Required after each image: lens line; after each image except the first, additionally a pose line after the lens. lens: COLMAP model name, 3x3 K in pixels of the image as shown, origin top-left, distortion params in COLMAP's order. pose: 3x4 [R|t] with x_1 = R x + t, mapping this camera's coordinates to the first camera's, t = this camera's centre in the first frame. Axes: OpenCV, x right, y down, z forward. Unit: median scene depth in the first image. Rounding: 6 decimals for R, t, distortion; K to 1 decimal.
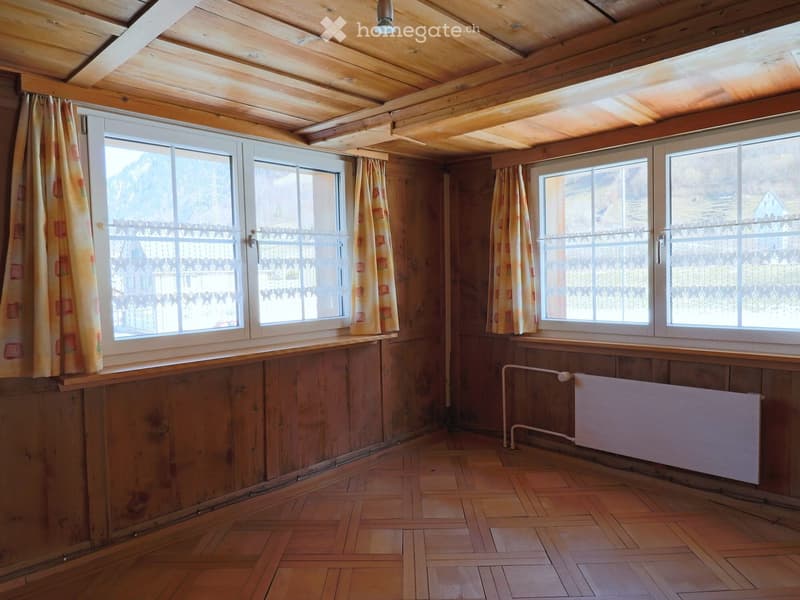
lens RADIAL K [[520.8, 0, 400.0], [0, 520.8, 300.0], [0, 0, 1]] dist [-0.007142, -0.003469]
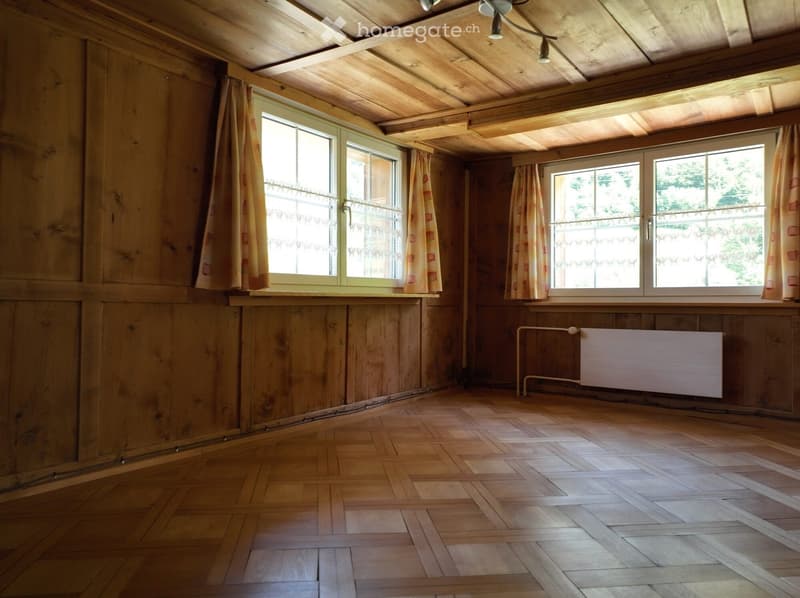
lens RADIAL K [[560.6, 0, 400.0], [0, 560.6, 299.0], [0, 0, 1]] dist [0.009366, 0.003628]
pose [[0.990901, 0.028644, 0.131506, -0.273433], [-0.022824, 0.998701, -0.045557, 0.139019], [-0.132640, 0.042141, 0.990268, -0.288007]]
